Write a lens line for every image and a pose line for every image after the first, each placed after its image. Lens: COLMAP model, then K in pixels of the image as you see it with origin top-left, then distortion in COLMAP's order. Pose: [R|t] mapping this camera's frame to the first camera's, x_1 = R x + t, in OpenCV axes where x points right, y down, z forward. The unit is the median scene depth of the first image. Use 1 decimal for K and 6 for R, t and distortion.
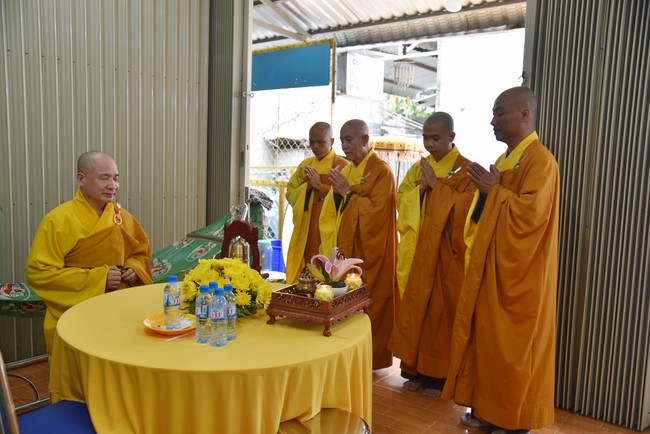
lens RADIAL K [[564.5, 0, 324.1], [0, 564.5, 219.7], [0, 0, 1]] dist [0.006624, 0.025365]
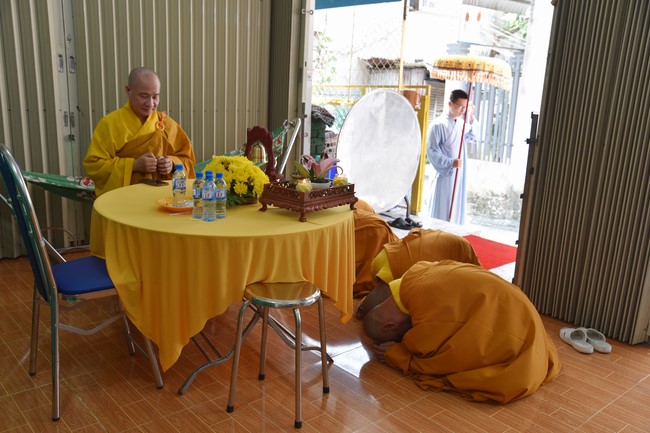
lens RADIAL K [[602.0, 0, 324.4], [0, 602.0, 216.0], [0, 0, 1]] dist [-0.042440, 0.000000]
pose [[0.978852, 0.059516, -0.195719, 0.212745], [-0.037661, 0.992818, 0.113548, 0.036800], [0.201071, -0.103776, 0.974064, -0.148901]]
